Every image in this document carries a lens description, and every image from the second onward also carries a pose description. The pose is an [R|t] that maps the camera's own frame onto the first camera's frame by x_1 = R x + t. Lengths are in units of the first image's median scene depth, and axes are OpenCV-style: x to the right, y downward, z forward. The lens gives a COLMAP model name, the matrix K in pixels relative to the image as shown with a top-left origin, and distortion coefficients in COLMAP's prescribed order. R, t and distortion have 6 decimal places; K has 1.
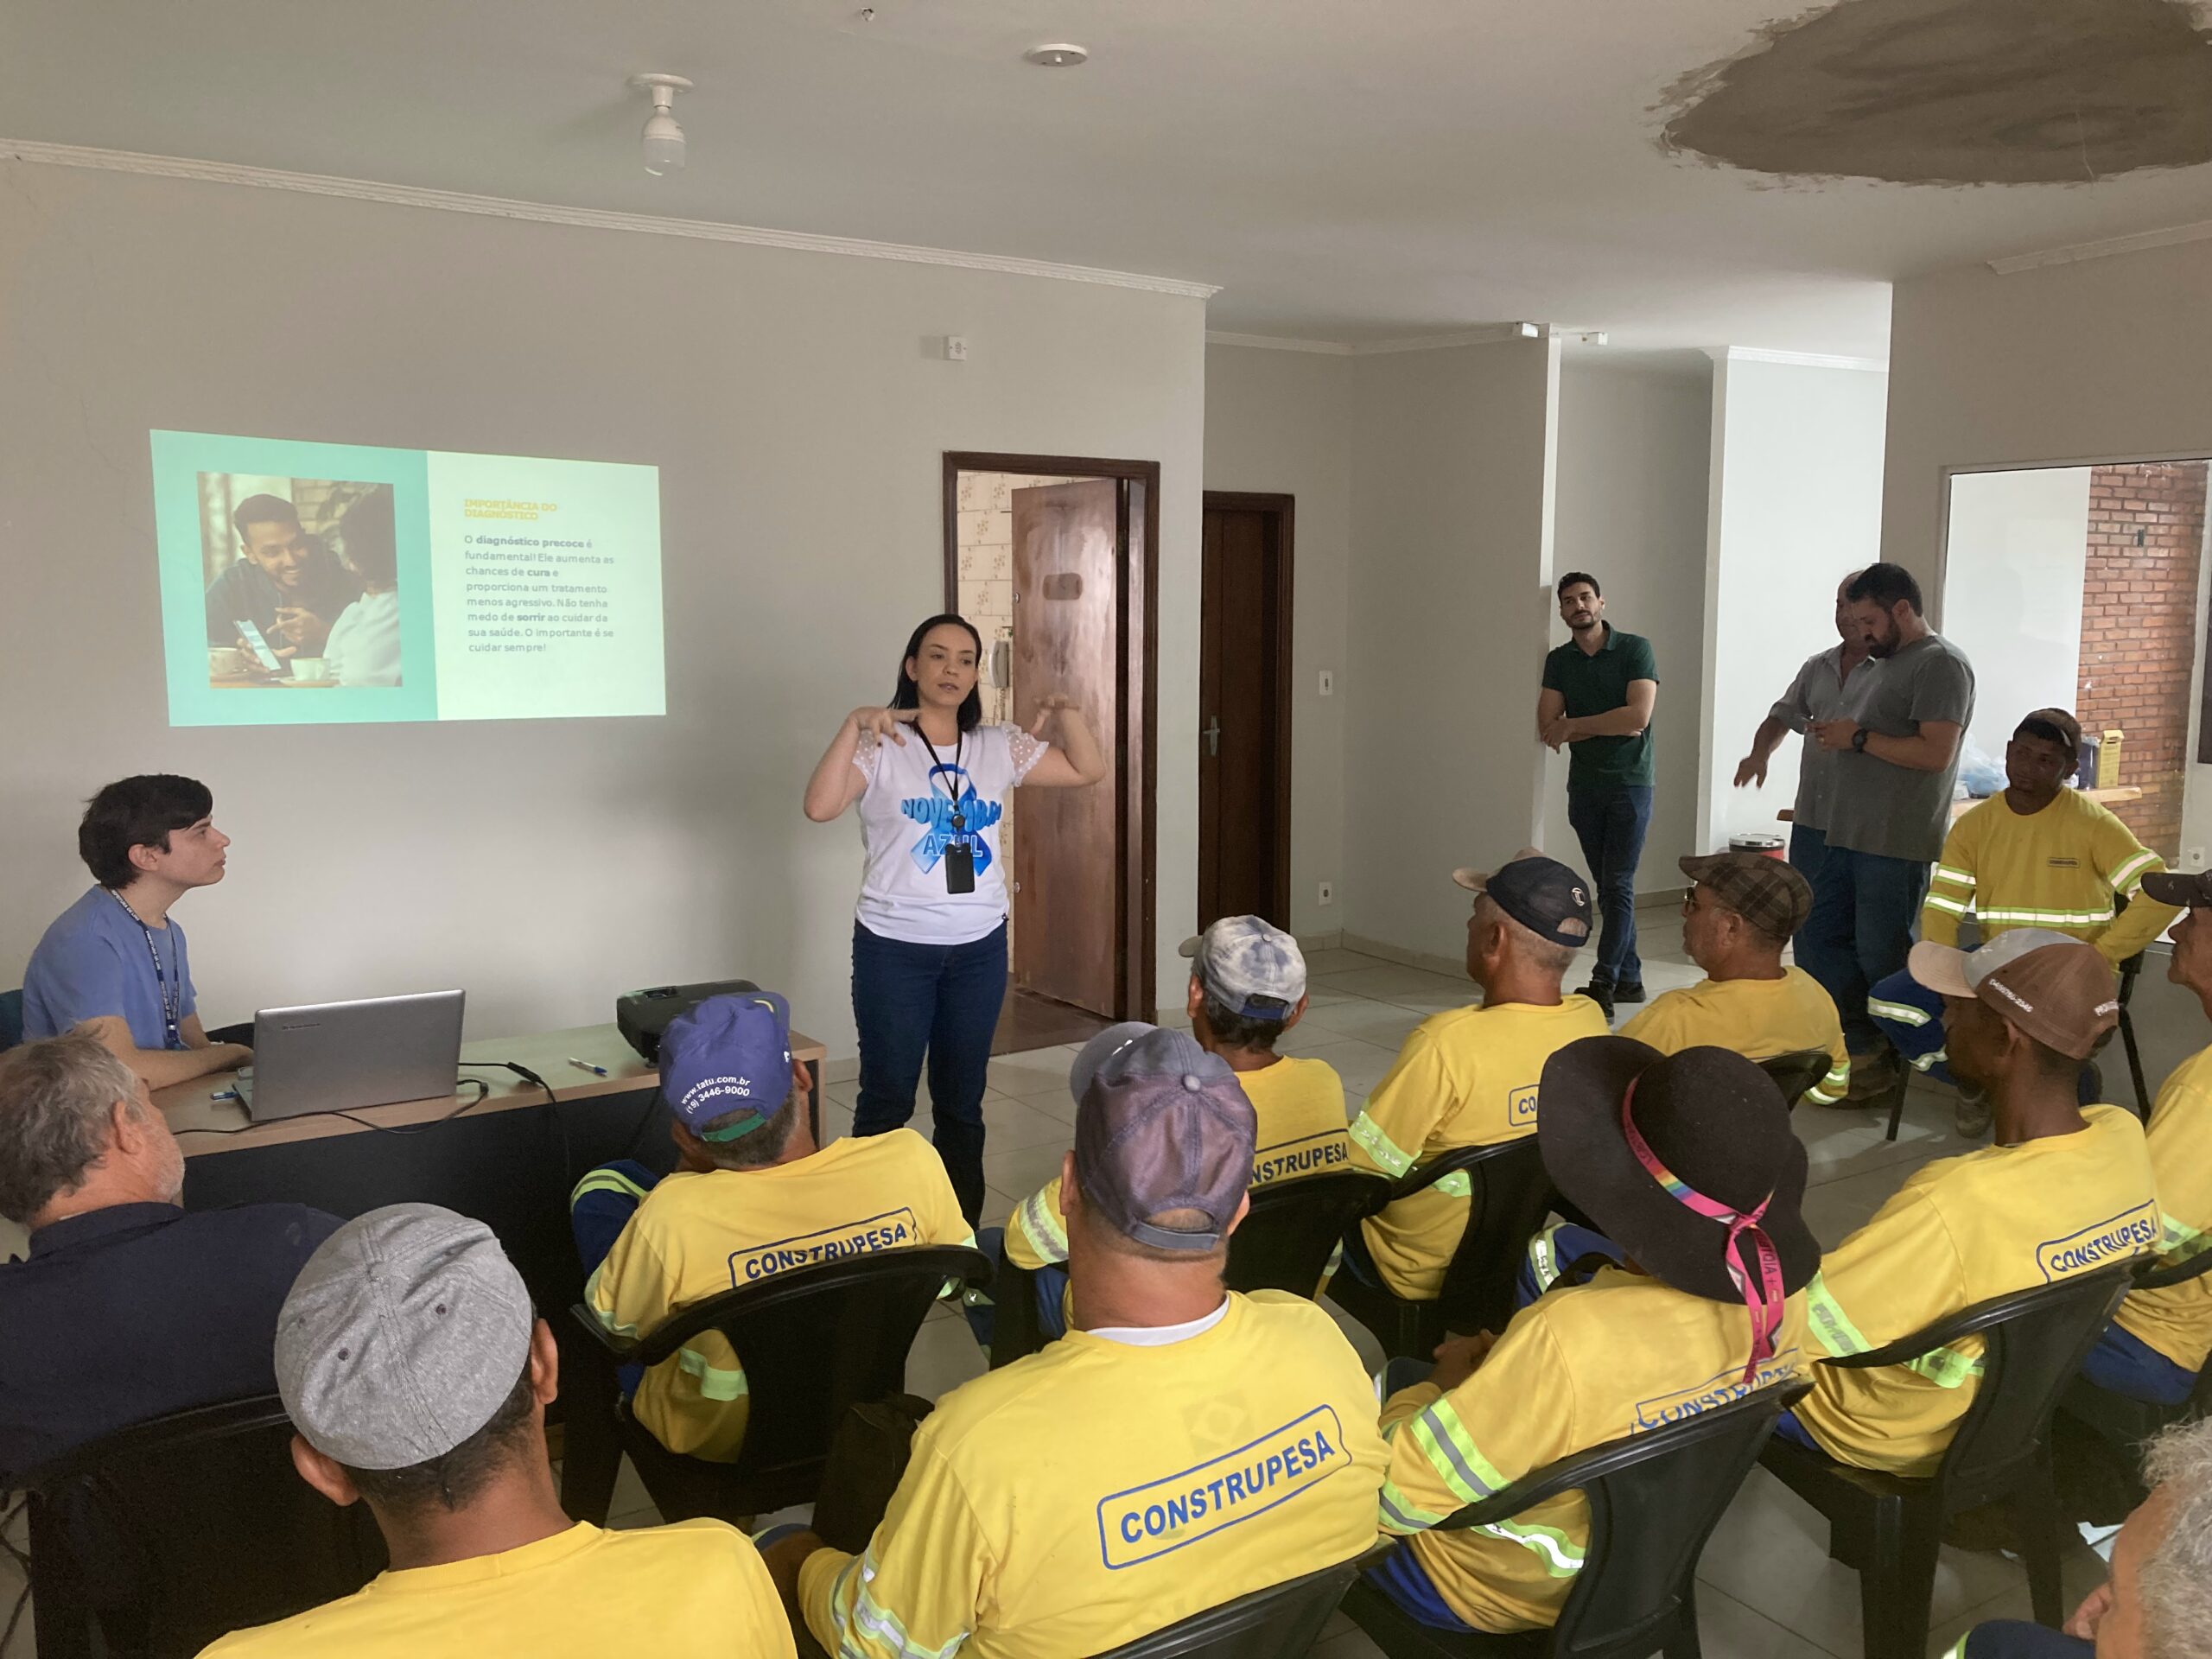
lens RADIAL K [[1811.3, 0, 1103.6], [0, 1811.3, 858.6], [0, 0, 1]] dist [0.004890, -0.007730]
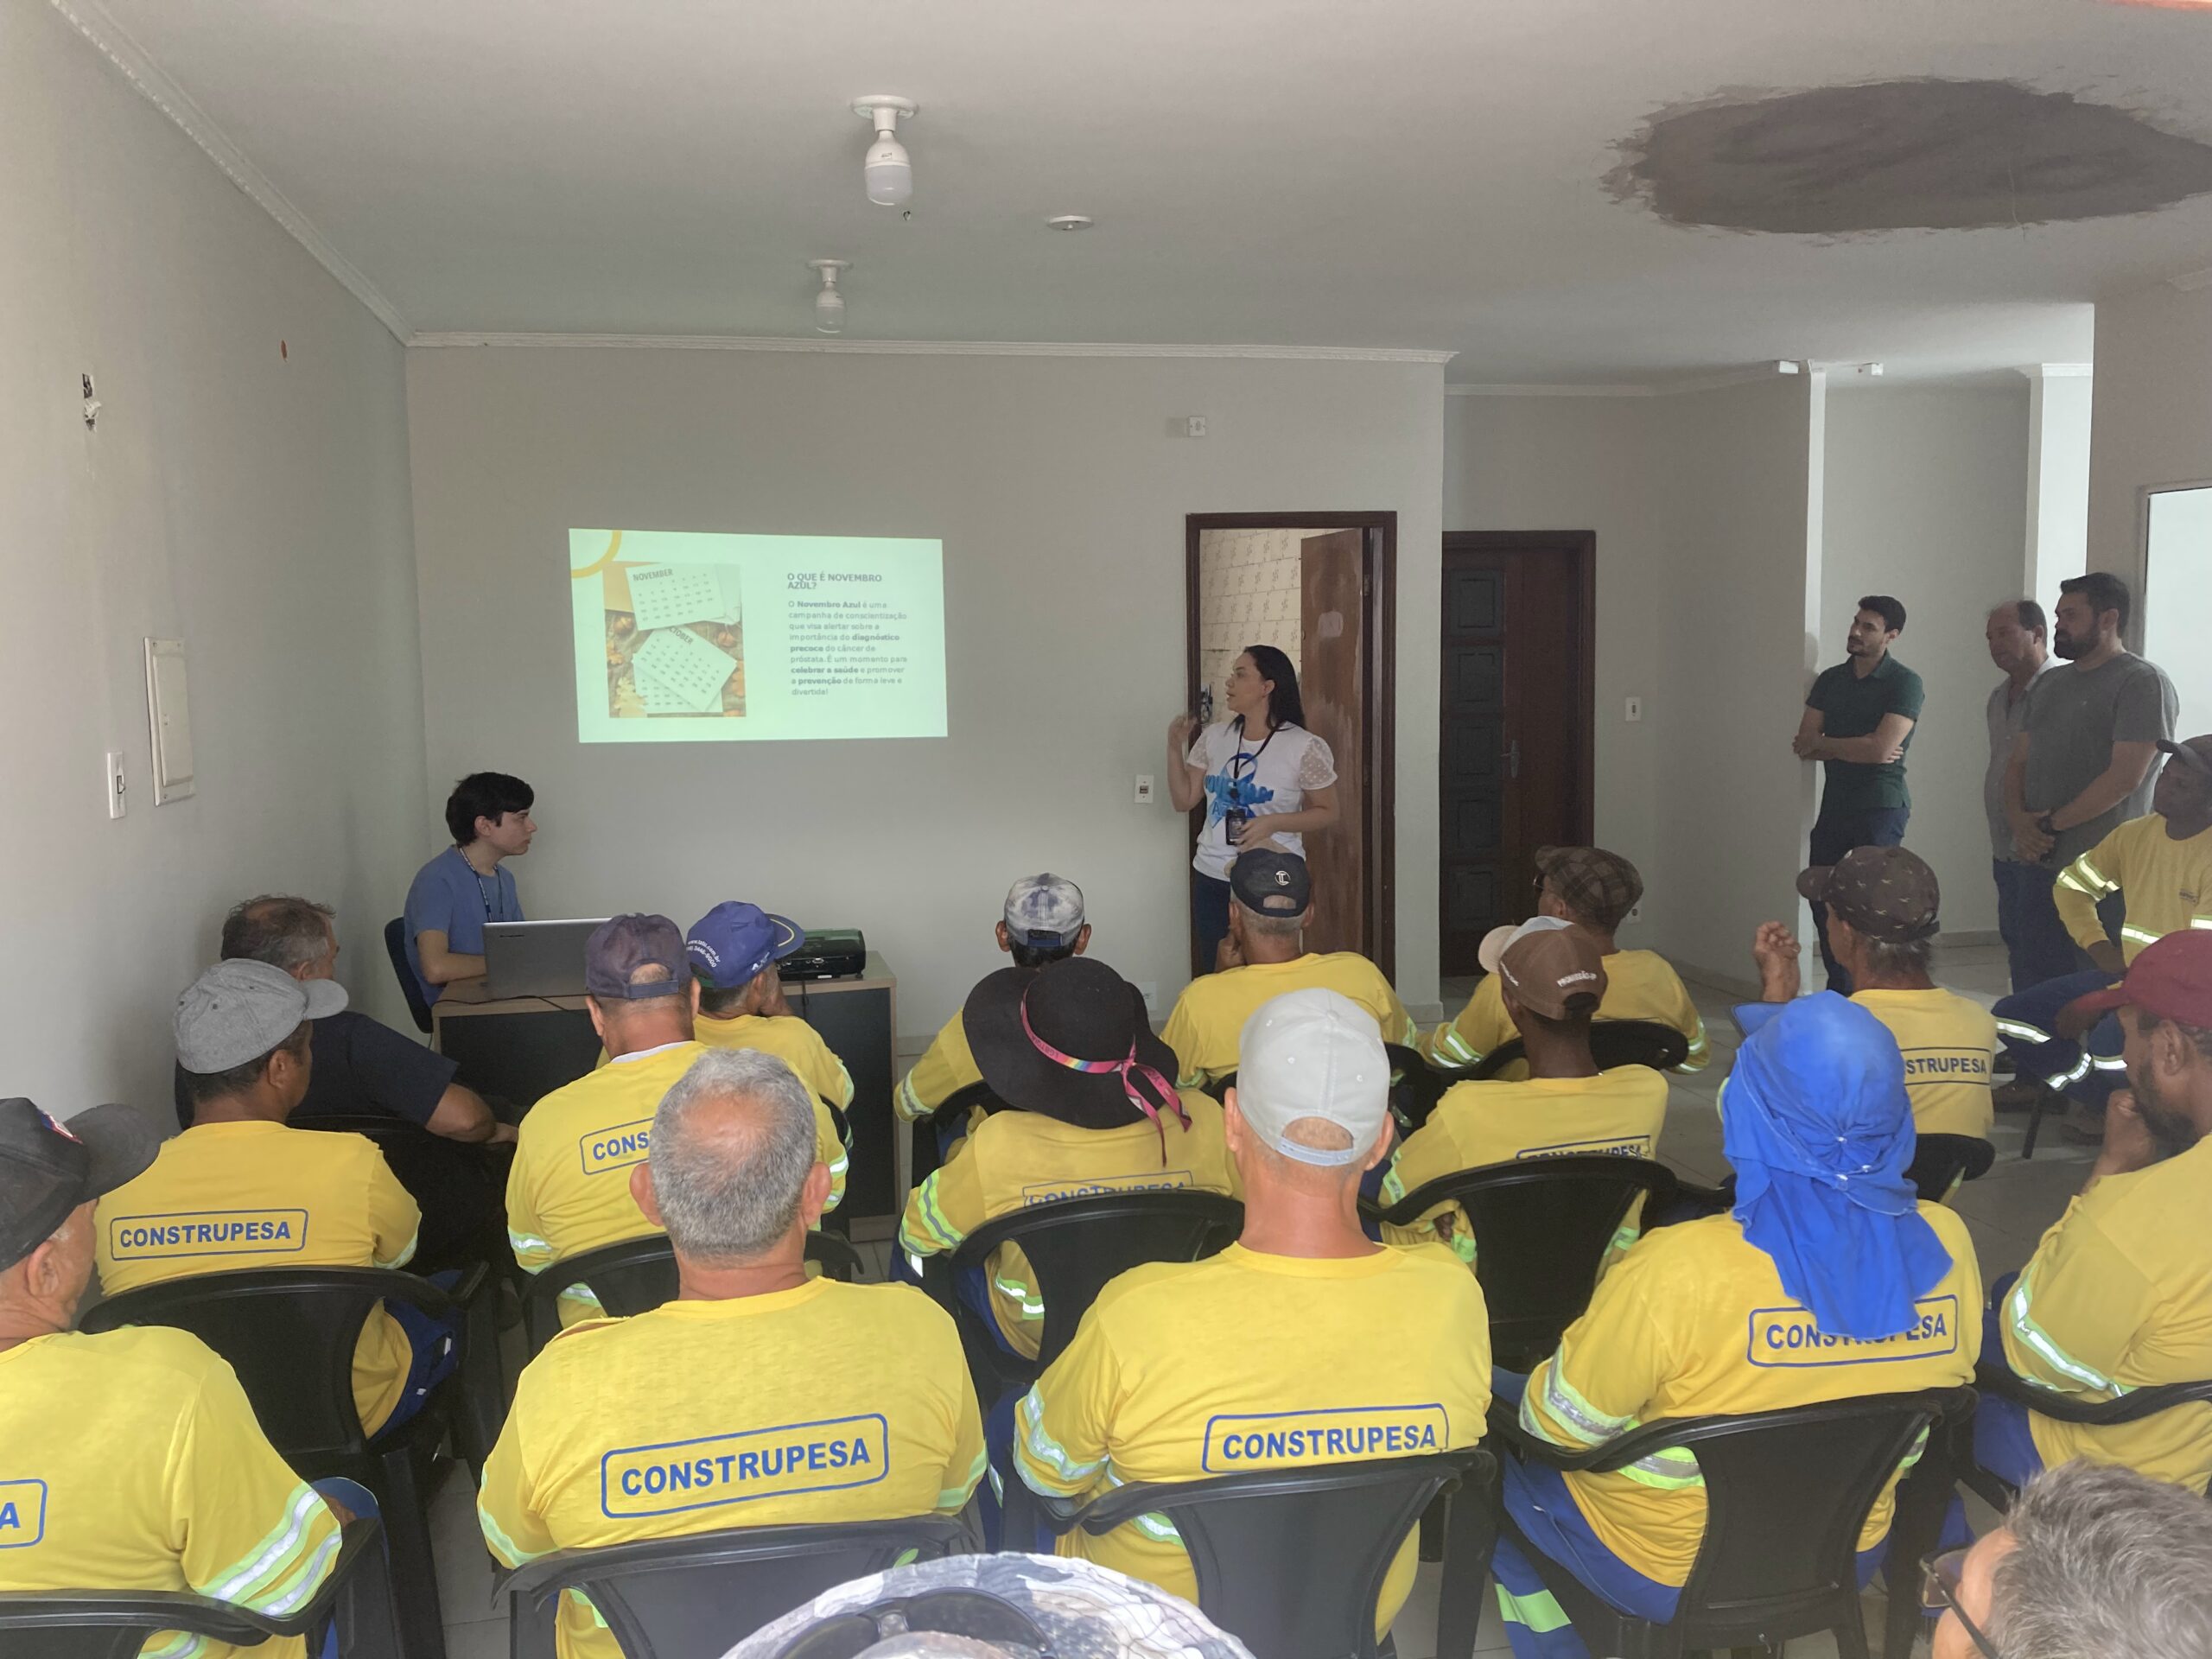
lens RADIAL K [[1811.3, 0, 1103.6], [0, 1811.3, 858.6], [0, 0, 1]] dist [0.004890, -0.007730]
pose [[0.932444, 0.025140, -0.360438, 0.293785], [-0.031540, 0.999432, -0.011882, 0.016394], [0.359935, 0.022448, 0.932707, -0.118771]]
